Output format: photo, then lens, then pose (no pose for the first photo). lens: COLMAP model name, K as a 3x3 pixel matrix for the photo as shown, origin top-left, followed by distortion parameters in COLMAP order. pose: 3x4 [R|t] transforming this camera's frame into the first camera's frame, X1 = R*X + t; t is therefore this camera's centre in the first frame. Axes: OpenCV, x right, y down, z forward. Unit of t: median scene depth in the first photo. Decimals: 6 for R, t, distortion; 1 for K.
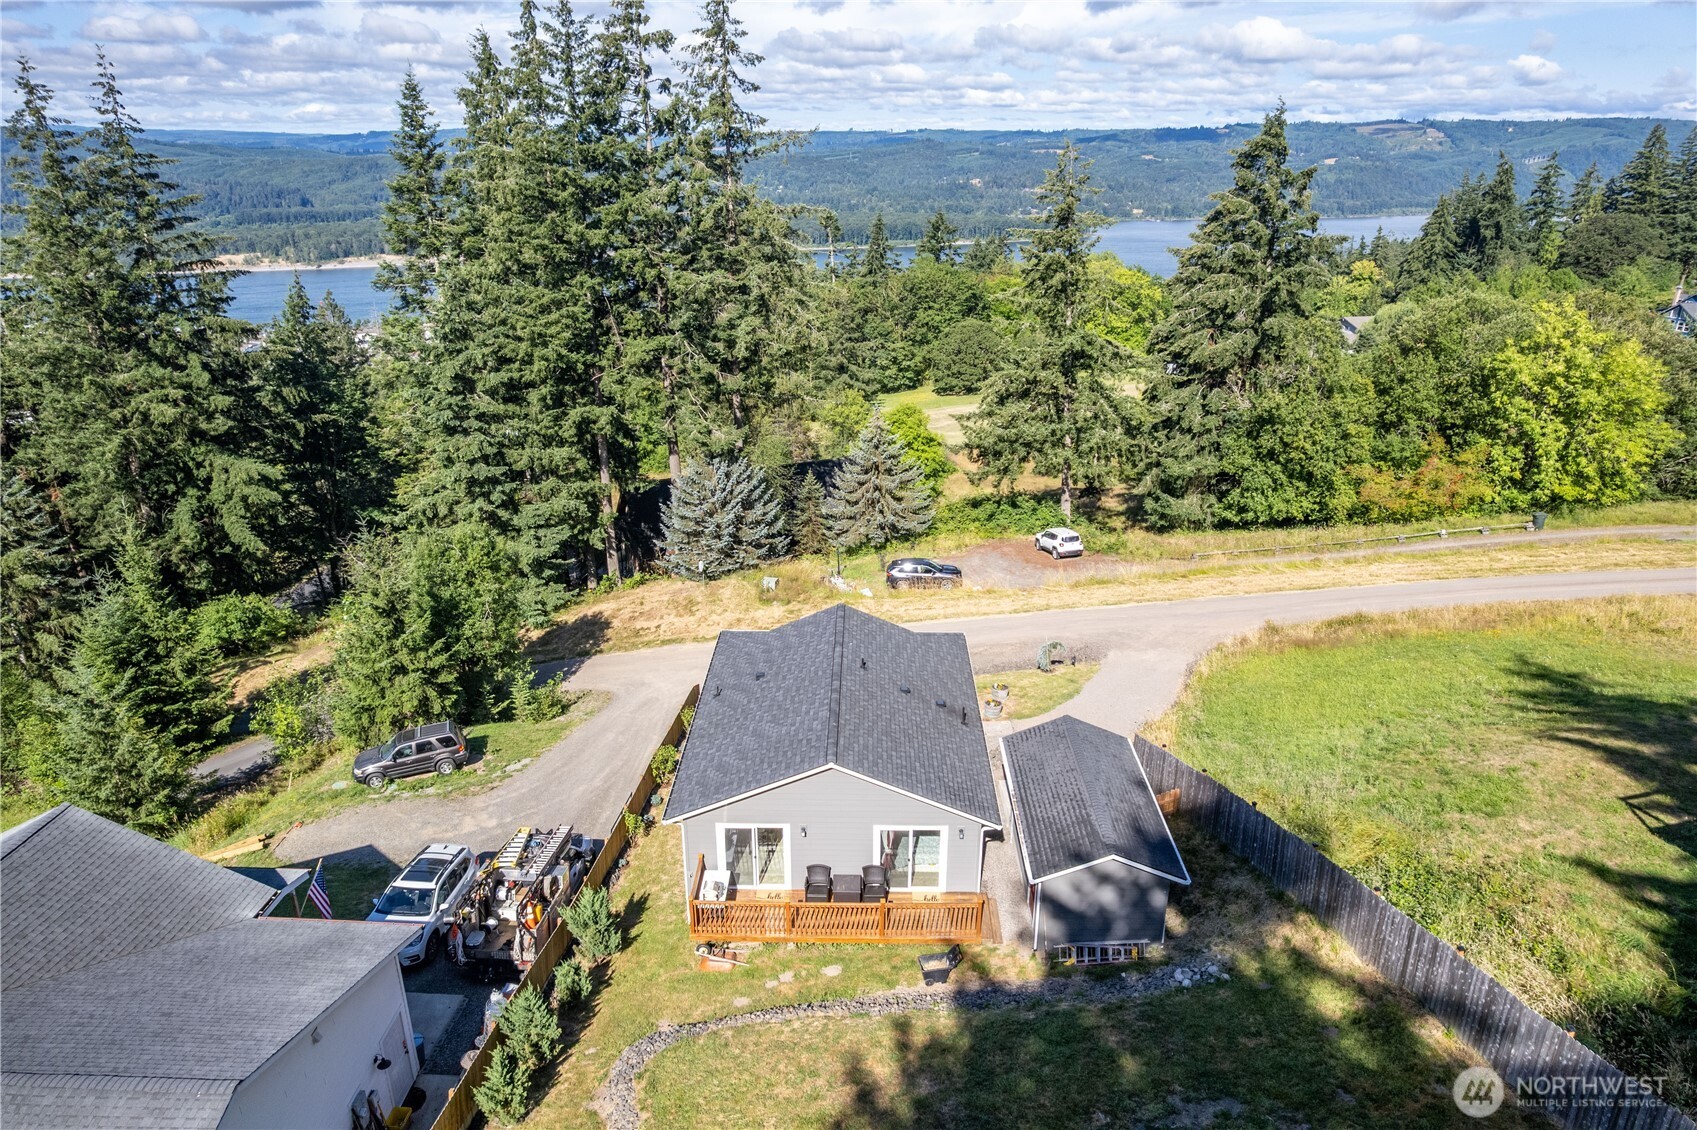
lens RADIAL K [[1095.7, 0, 848.5], [0, 1095.7, 565.0], [0, 0, 1]] dist [-0.096609, 0.086700]
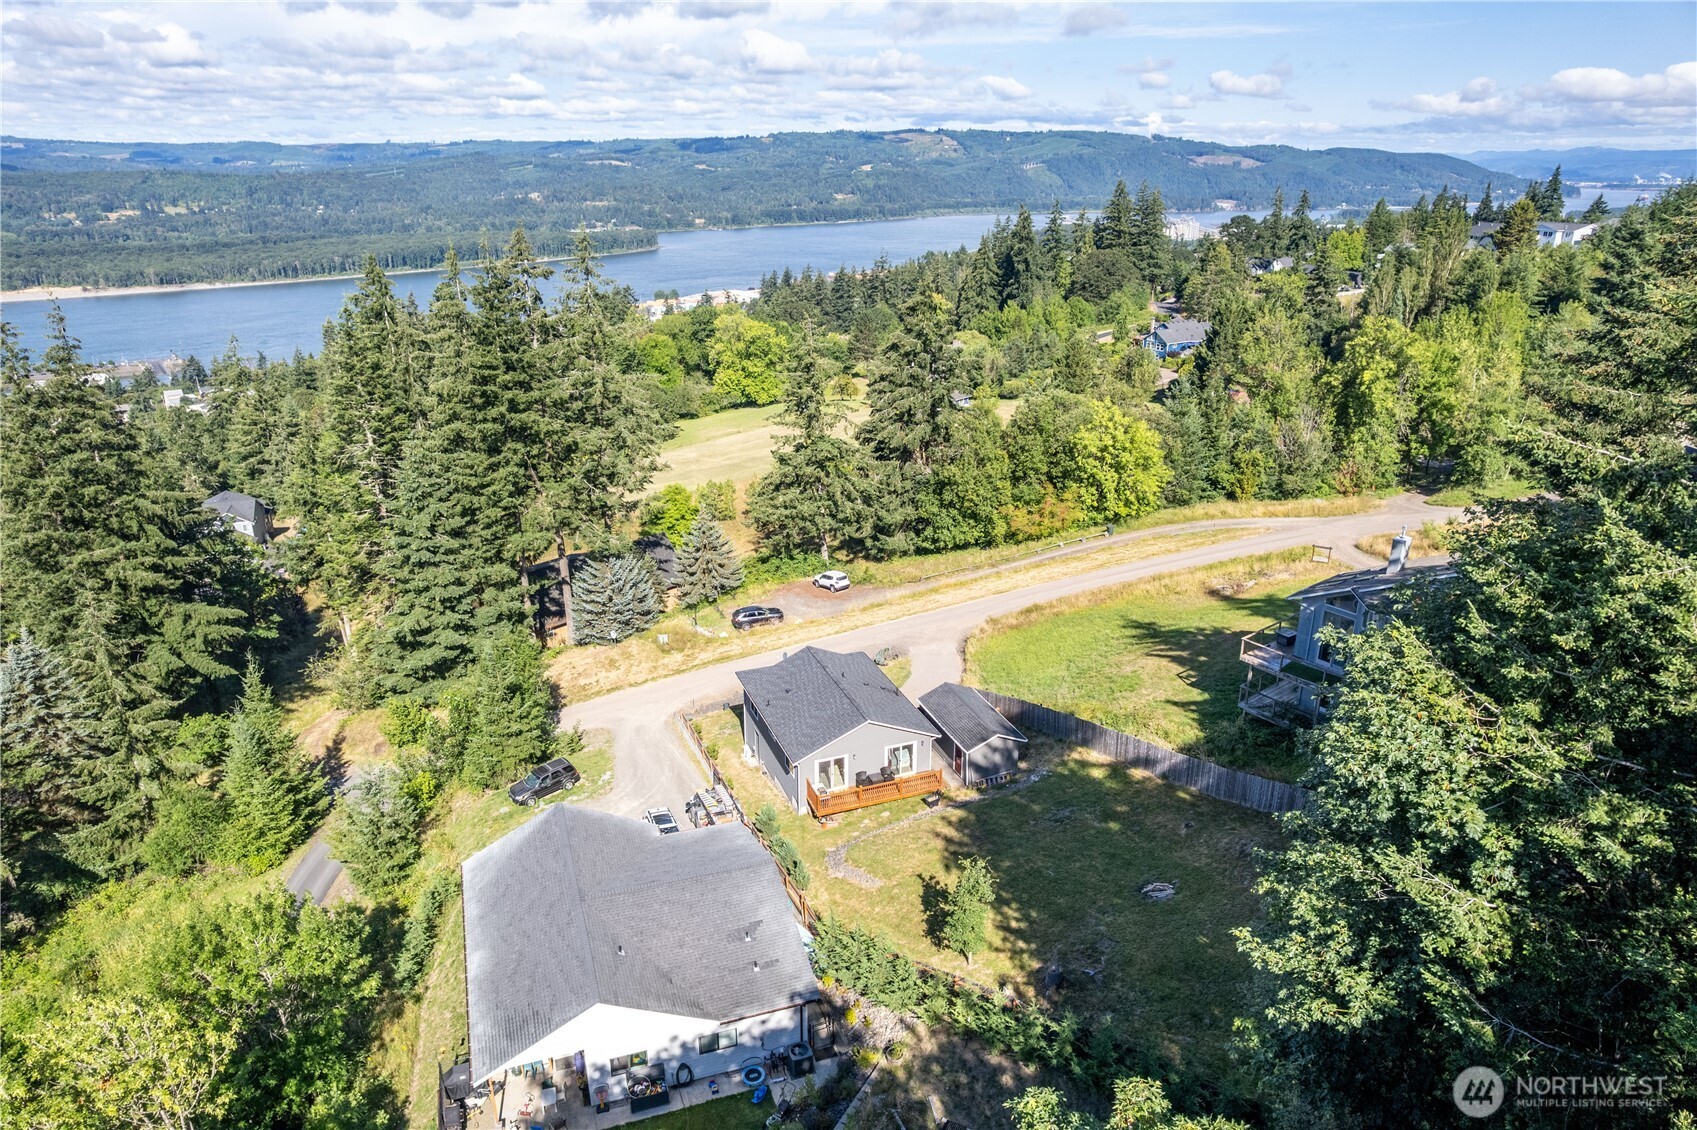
lens RADIAL K [[1095.7, 0, 848.5], [0, 1095.7, 565.0], [0, 0, 1]] dist [-0.096609, 0.086700]
pose [[0.925977, -0.134185, 0.352932, -0.319354], [0.135537, 0.990550, 0.021005, -0.072220], [-0.352415, 0.028385, 0.935413, -0.420870]]
